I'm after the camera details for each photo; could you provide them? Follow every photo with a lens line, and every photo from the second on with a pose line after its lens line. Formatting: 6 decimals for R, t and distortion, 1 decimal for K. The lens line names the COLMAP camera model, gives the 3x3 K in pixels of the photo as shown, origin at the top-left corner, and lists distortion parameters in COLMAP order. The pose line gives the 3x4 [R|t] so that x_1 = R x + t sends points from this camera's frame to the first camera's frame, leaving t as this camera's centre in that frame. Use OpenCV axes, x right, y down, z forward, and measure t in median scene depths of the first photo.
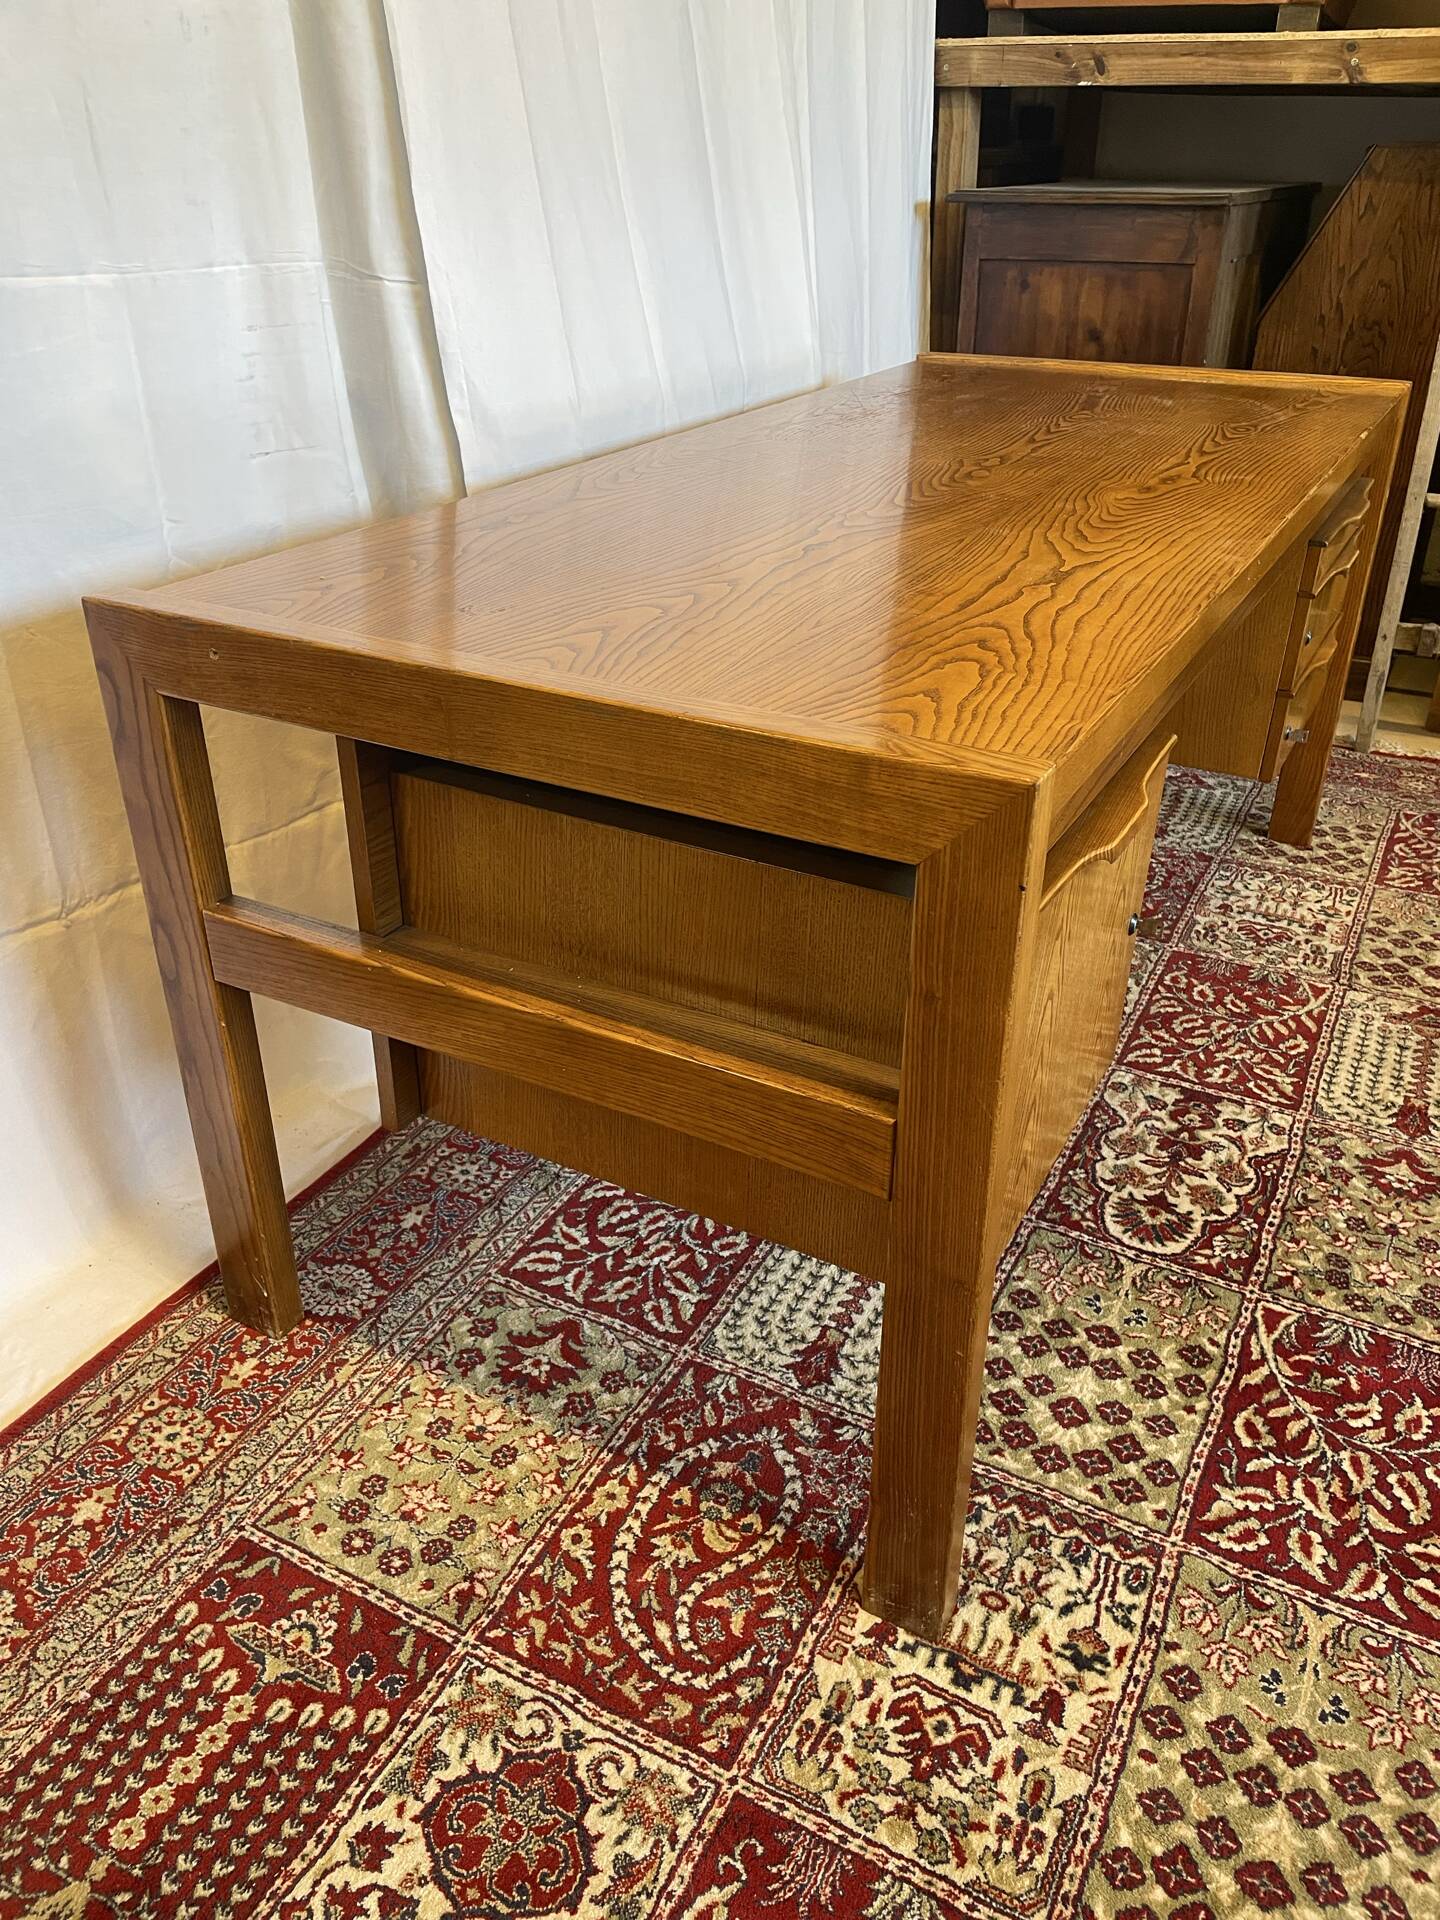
lens RADIAL K [[1463.2, 0, 712.5], [0, 1463.2, 949.1], [0, 0, 1]] dist [0.073290, -0.102378]
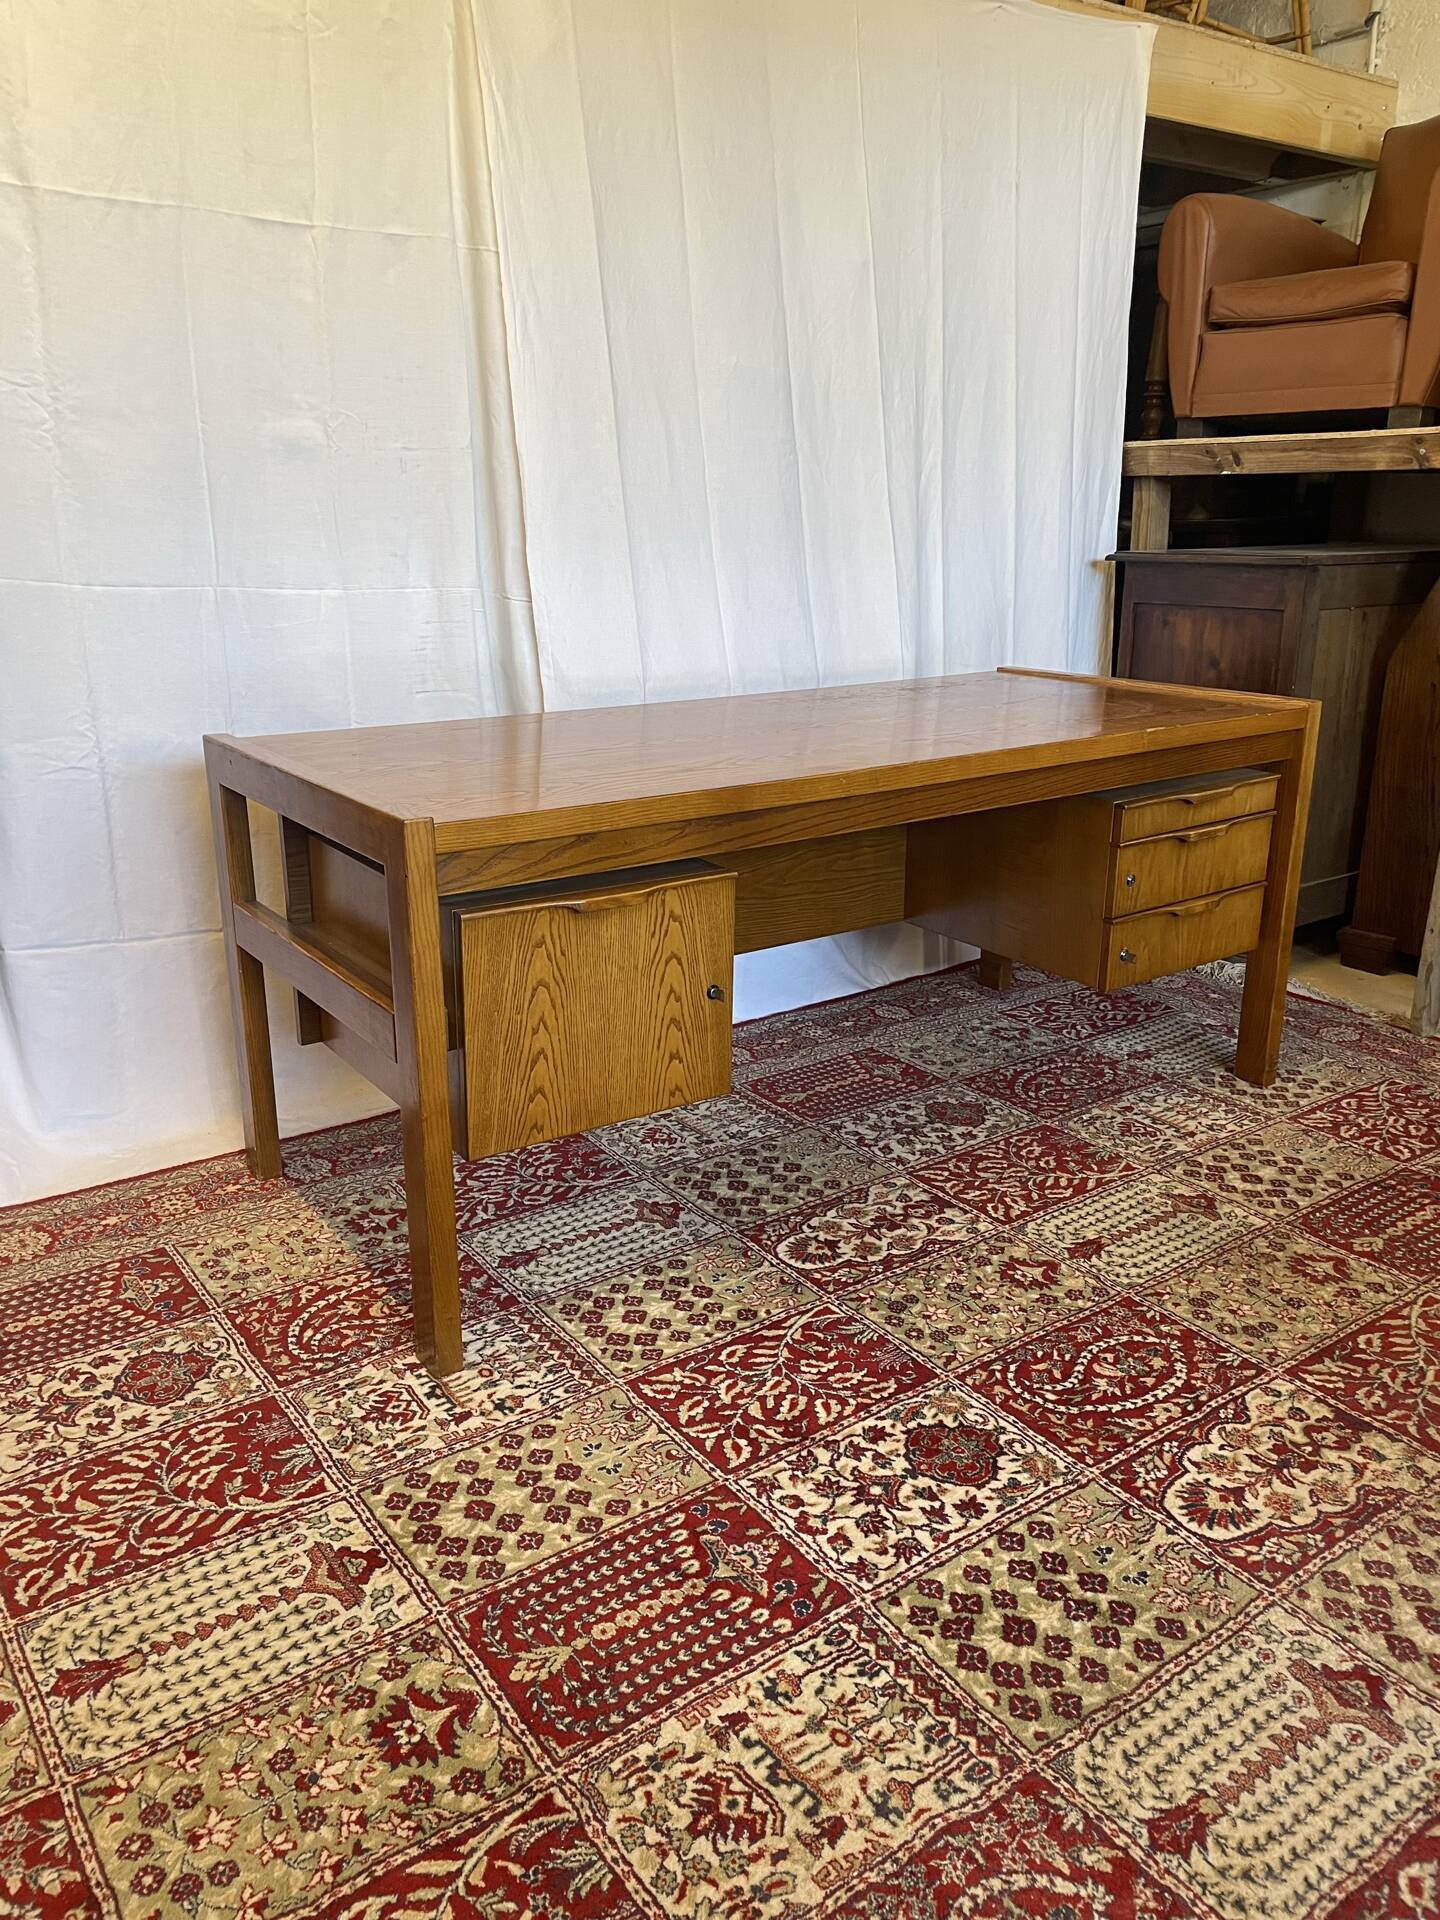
lens RADIAL K [[1454.6, 0, 707.7], [0, 1454.6, 942.1], [0, 0, 1]] dist [0.090735, -0.128212]
pose [[0.893831, 0.126365, -0.430230, 0.924673], [-0.212264, 0.964398, -0.157733, 0.173689], [0.394981, 0.232309, 0.888832, -0.375289]]
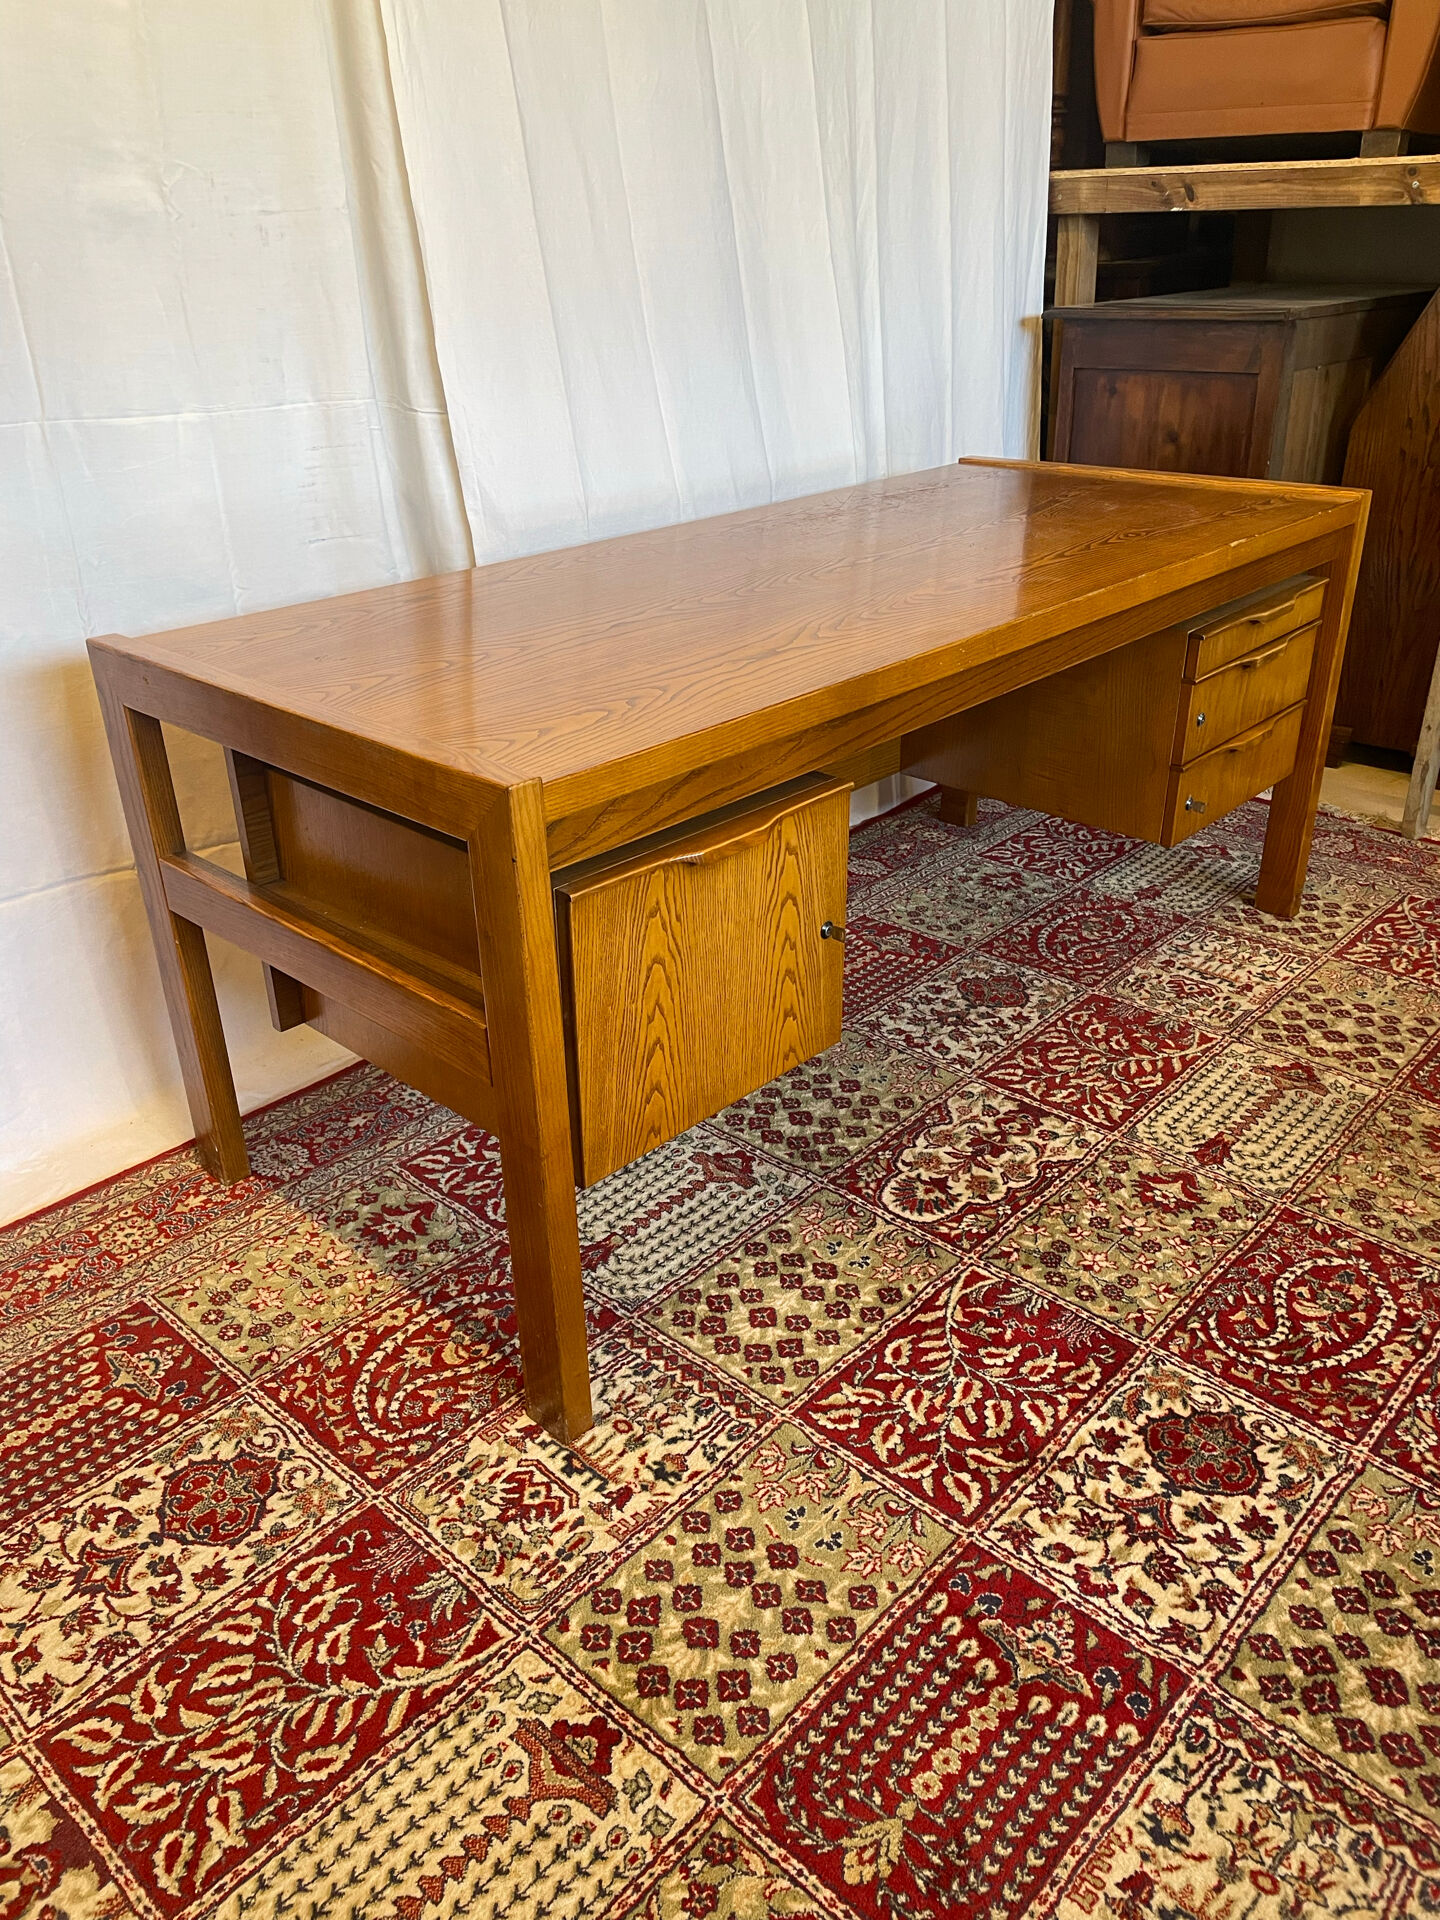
lens RADIAL K [[1456.8, 0, 703.8], [0, 1456.8, 956.0], [0, 0, 1]] dist [0.085008, -0.117157]
pose [[0.964367, 0.091952, -0.248075, 0.491042], [-0.100391, 0.994715, -0.021557, 0.042383], [0.244781, 0.045693, 0.968501, -0.235878]]
